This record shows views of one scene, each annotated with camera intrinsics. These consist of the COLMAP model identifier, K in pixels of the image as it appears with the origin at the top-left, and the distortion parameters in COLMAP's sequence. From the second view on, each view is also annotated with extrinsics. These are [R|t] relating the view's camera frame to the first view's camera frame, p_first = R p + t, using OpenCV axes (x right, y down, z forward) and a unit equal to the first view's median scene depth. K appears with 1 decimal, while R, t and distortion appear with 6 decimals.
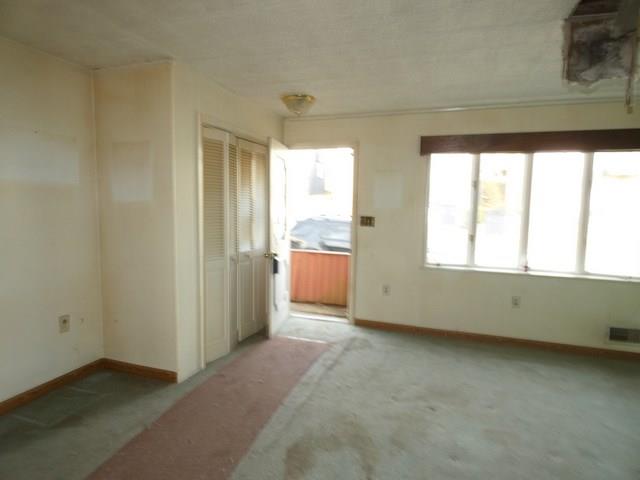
lens RADIAL K [[383.8, 0, 319.3], [0, 383.8, 237.9], [0, 0, 1]] dist [0.000890, -0.002608]
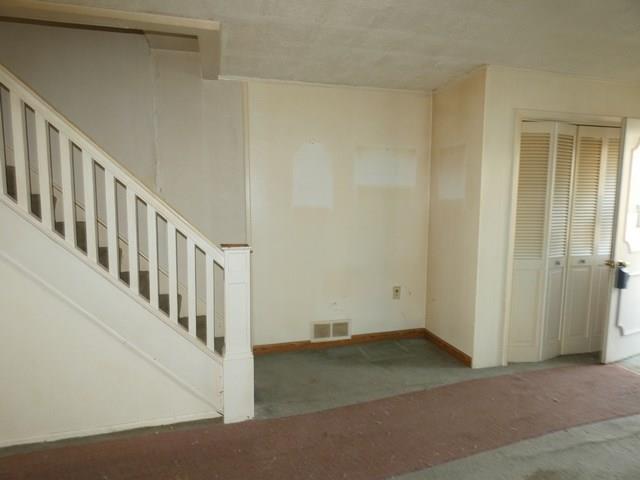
lens RADIAL K [[383.8, 0, 316.2], [0, 383.8, 239.2], [0, 0, 1]] dist [0.000890, -0.002608]
pose [[0.566517, 0.080997, -0.820060, 0.223414], [-0.070508, 0.996273, 0.049693, -0.004165], [0.821028, 0.029669, 0.570116, 0.019273]]
